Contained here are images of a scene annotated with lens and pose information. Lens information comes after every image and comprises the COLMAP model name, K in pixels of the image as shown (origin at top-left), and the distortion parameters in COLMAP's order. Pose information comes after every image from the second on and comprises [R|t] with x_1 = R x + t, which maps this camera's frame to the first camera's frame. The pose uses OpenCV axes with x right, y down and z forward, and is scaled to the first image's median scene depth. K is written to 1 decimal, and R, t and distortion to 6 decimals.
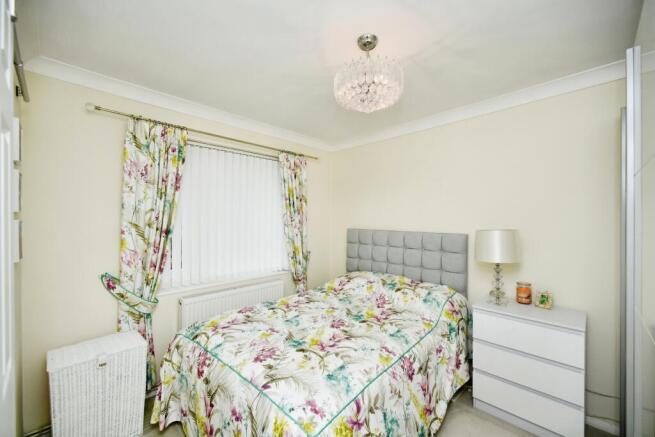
lens RADIAL K [[270.5, 0, 325.8], [0, 270.5, 219.7], [0, 0, 1]] dist [0.011325, 0.000009]
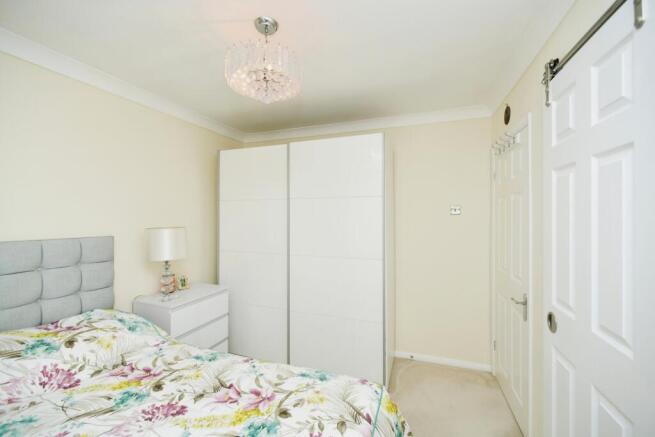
lens RADIAL K [[270.5, 0, 325.5], [0, 270.5, 217.0], [0, 0, 1]] dist [0.011325, 0.000009]
pose [[-0.426657, -0.002784, 0.904409, -0.579797], [-0.003439, 0.999993, 0.001456, -0.008635], [-0.904407, -0.002489, -0.426664, 0.929100]]
